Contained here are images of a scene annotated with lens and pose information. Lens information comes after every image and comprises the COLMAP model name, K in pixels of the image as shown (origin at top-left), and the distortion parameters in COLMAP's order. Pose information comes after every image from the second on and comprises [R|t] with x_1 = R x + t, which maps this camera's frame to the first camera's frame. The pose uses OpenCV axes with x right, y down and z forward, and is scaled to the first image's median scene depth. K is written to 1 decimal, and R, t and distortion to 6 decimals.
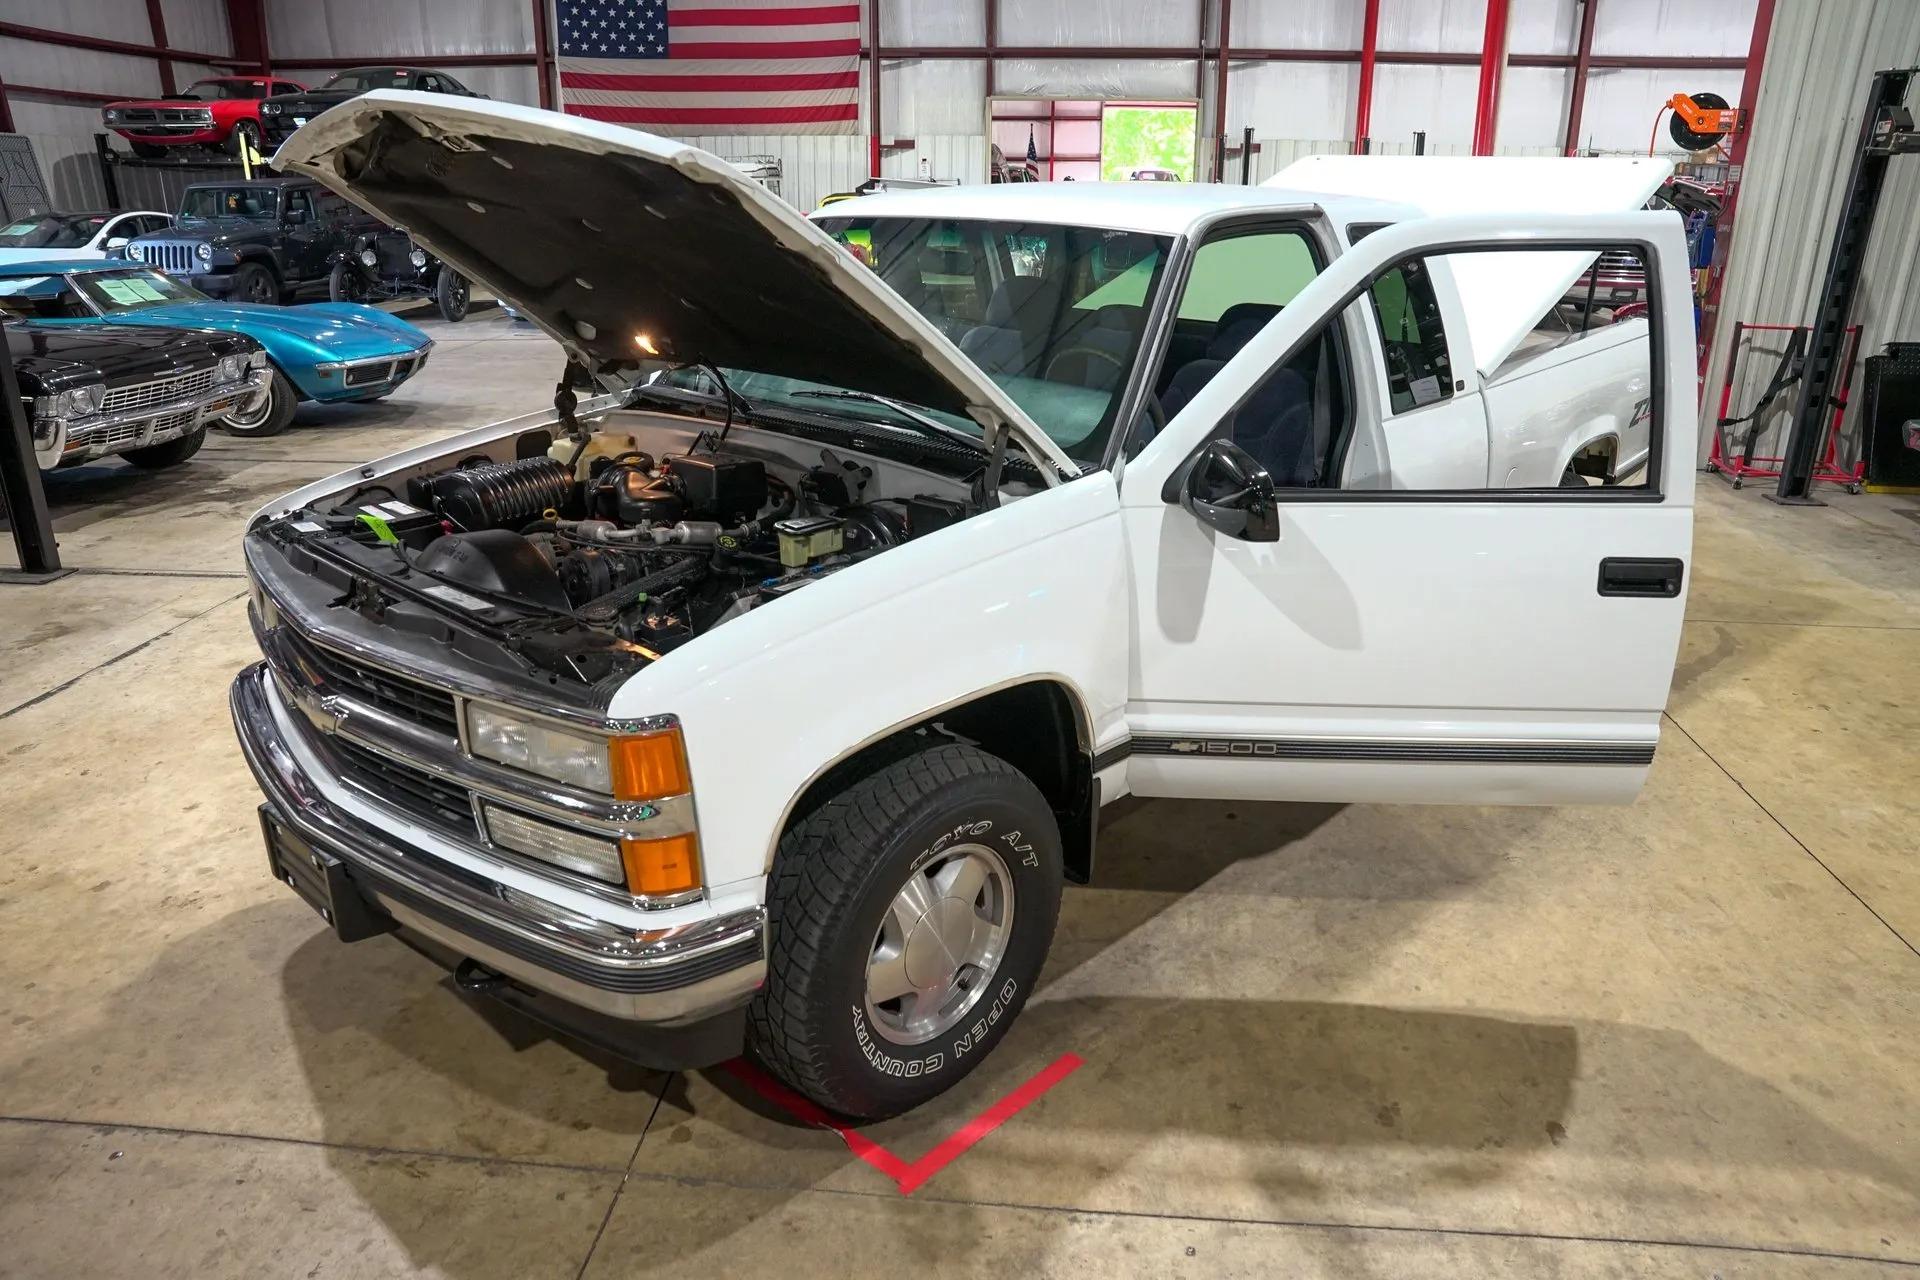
lens RADIAL K [[1310.8, 0, 959.3], [0, 1310.8, 640.3], [0, 0, 1]] dist [-0.135744, 0.103789]
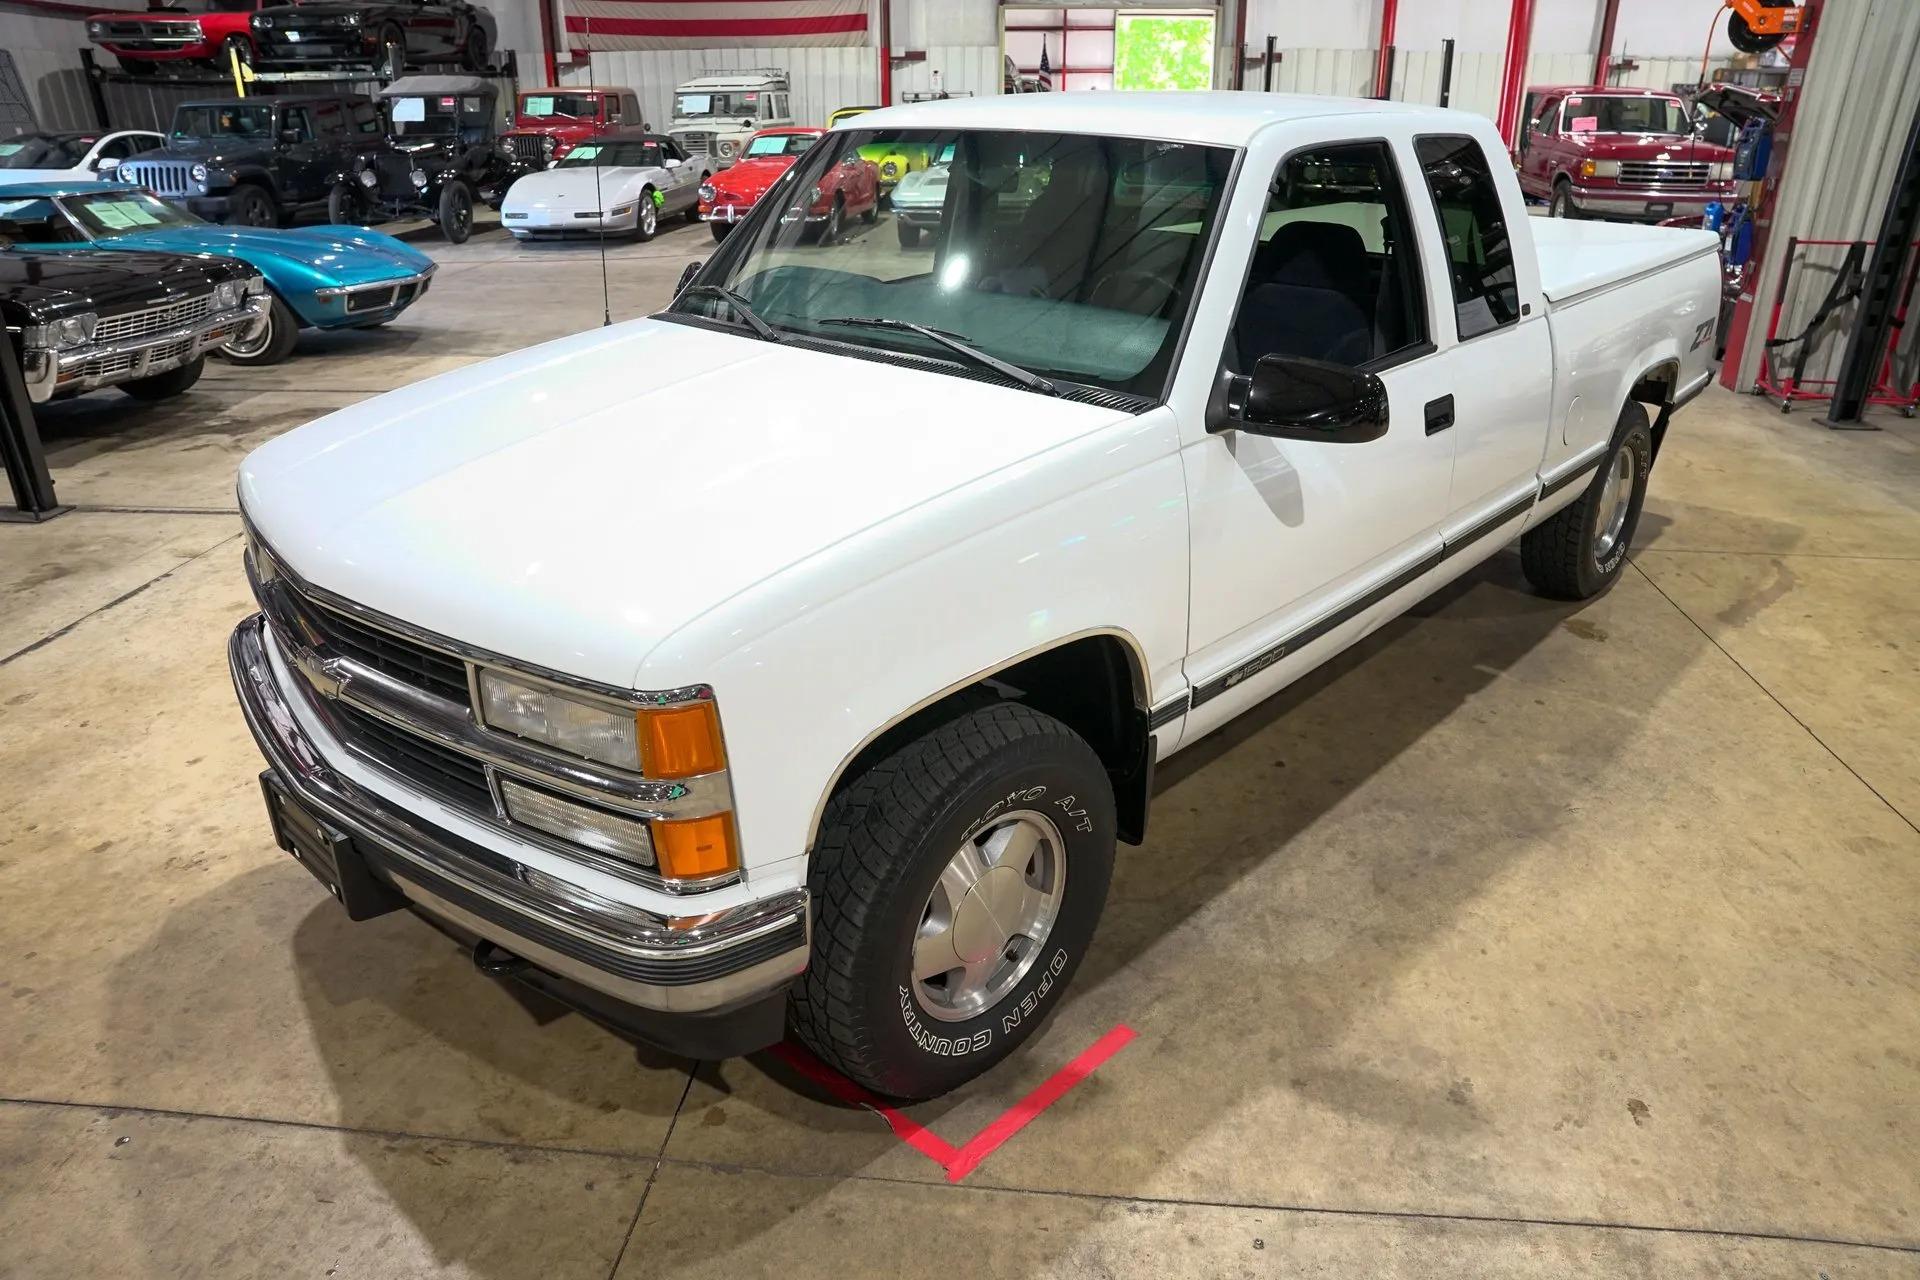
lens RADIAL K [[1310.8, 0, 956.4], [0, 1310.8, 633.6], [0, 0, 1]] dist [-0.135744, 0.103789]
pose [[0.999948, -0.003344, -0.009639, -0.023606], [0.003875, 0.998444, 0.055621, -0.018424], [0.009438, -0.055655, 0.998405, 0.061621]]
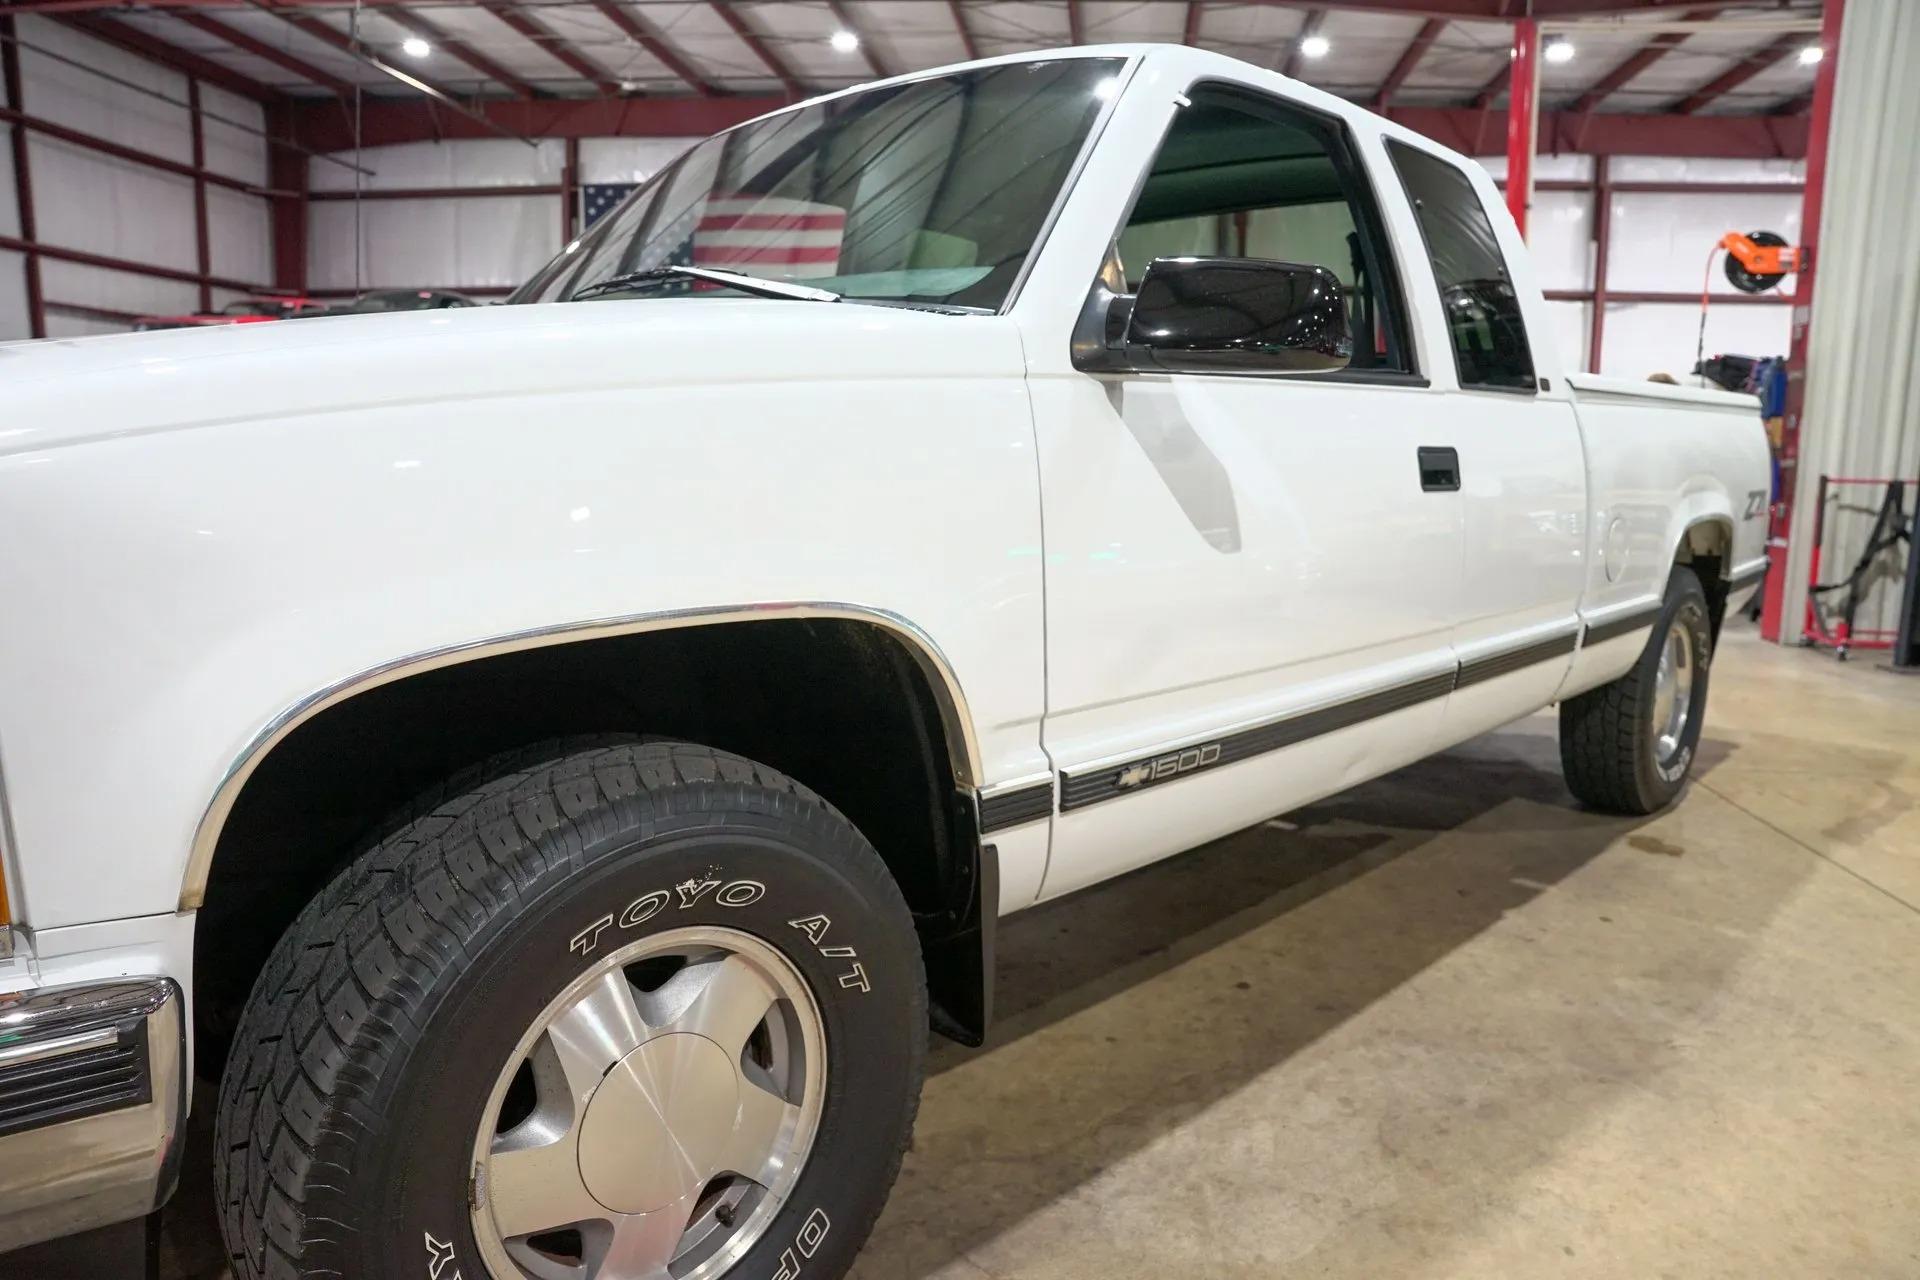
lens RADIAL K [[1310.8, 0, 960.6], [0, 1310.8, 637.5], [0, 0, 1]] dist [-0.135744, 0.103789]
pose [[0.999646, 0.015143, -0.021876, 0.095235], [-0.019246, 0.979281, -0.201589, 0.120845], [0.018370, 0.201939, 0.979226, 0.388793]]
